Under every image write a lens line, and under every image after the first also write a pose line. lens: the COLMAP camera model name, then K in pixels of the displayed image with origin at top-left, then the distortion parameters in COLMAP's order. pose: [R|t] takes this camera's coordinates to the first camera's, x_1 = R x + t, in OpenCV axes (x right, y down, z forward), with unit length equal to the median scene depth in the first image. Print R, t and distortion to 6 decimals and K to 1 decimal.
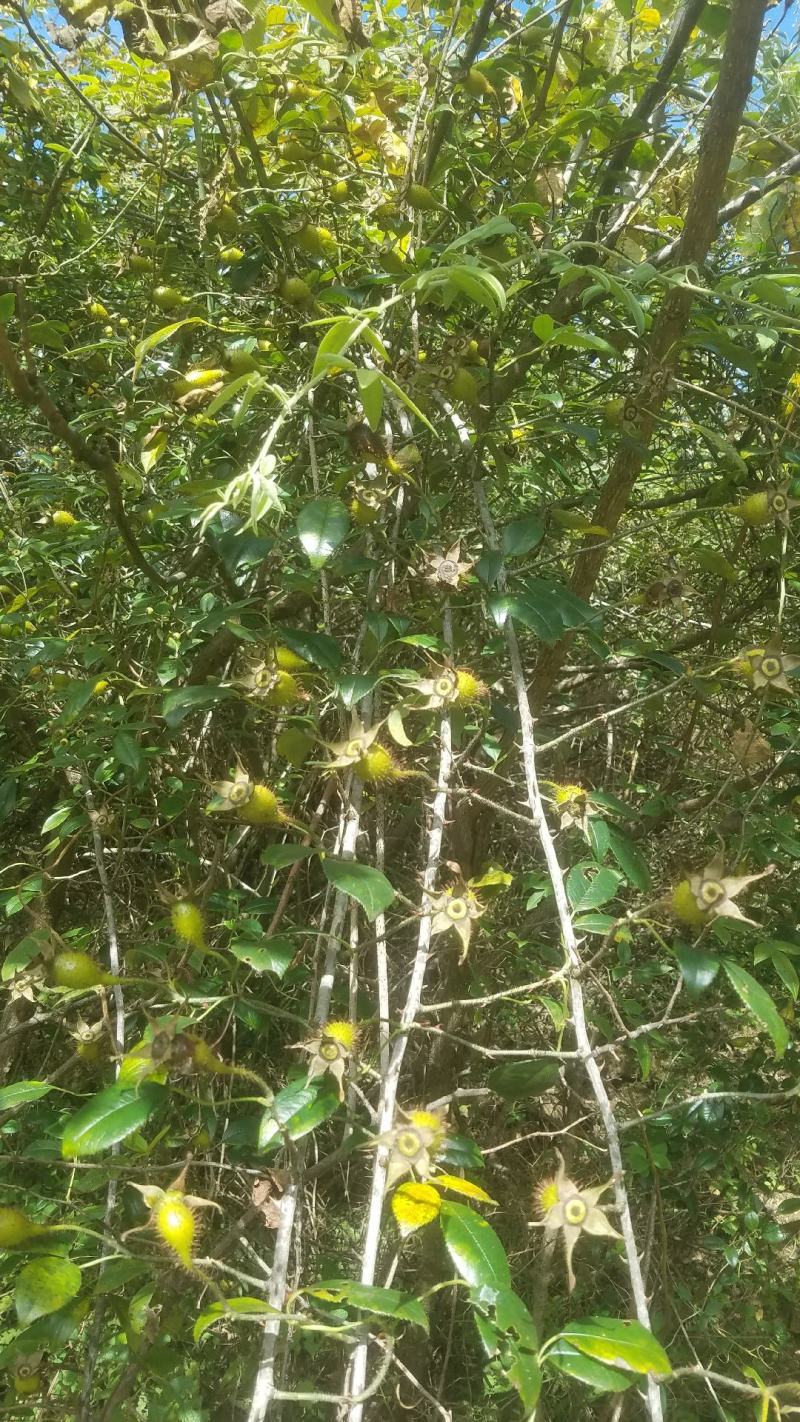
lens RADIAL K [[1280.7, 0, 400.0], [0, 1280.7, 711.0], [0, 0, 1]] dist [0.044550, 0.011409]
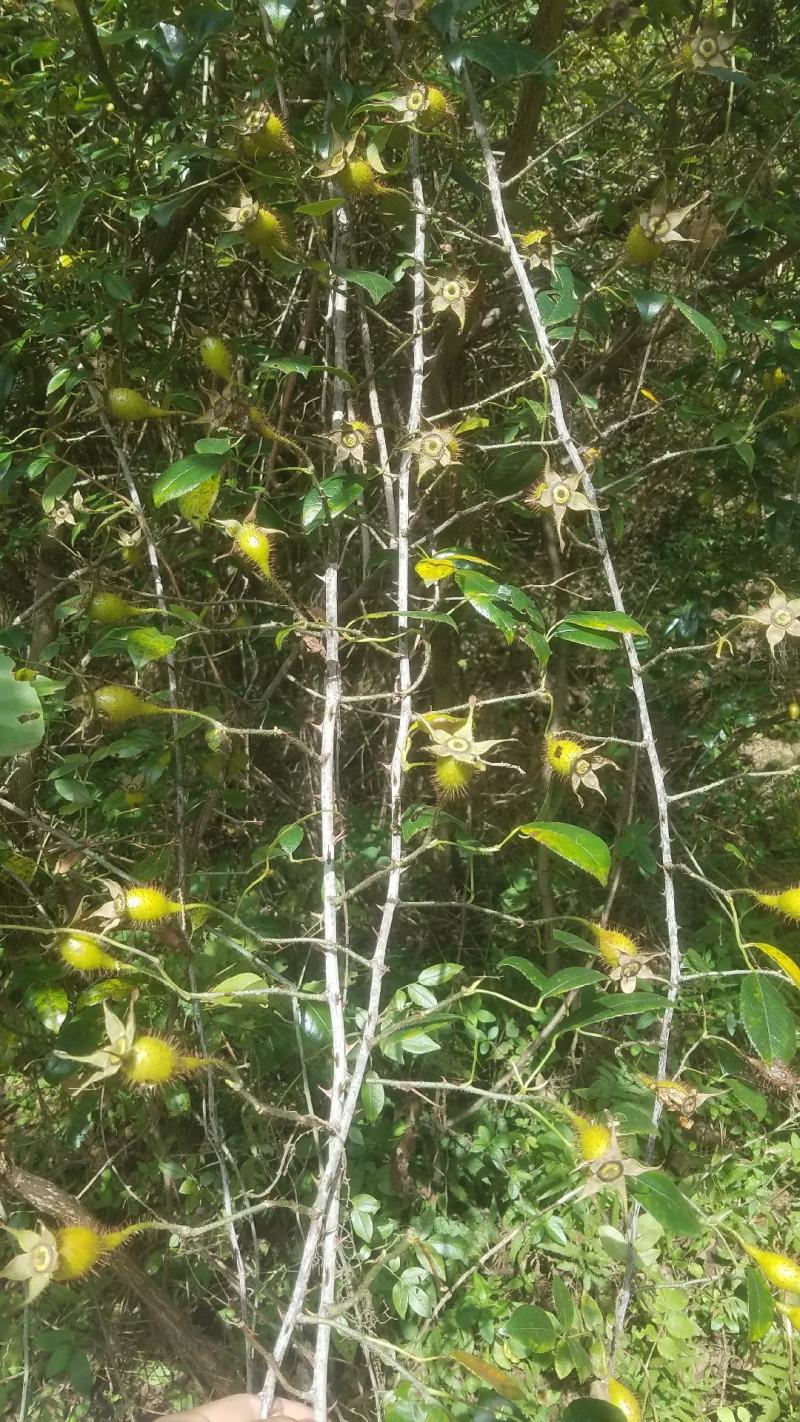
lens RADIAL K [[1280.7, 0, 400.0], [0, 1280.7, 711.0], [0, 0, 1]] dist [0.044550, 0.011409]
pose [[0.993939, -0.109934, 0.000485, -0.037899], [0.105554, 0.955558, 0.275258, 0.175722], [-0.030723, -0.273538, 0.961370, -0.223536]]
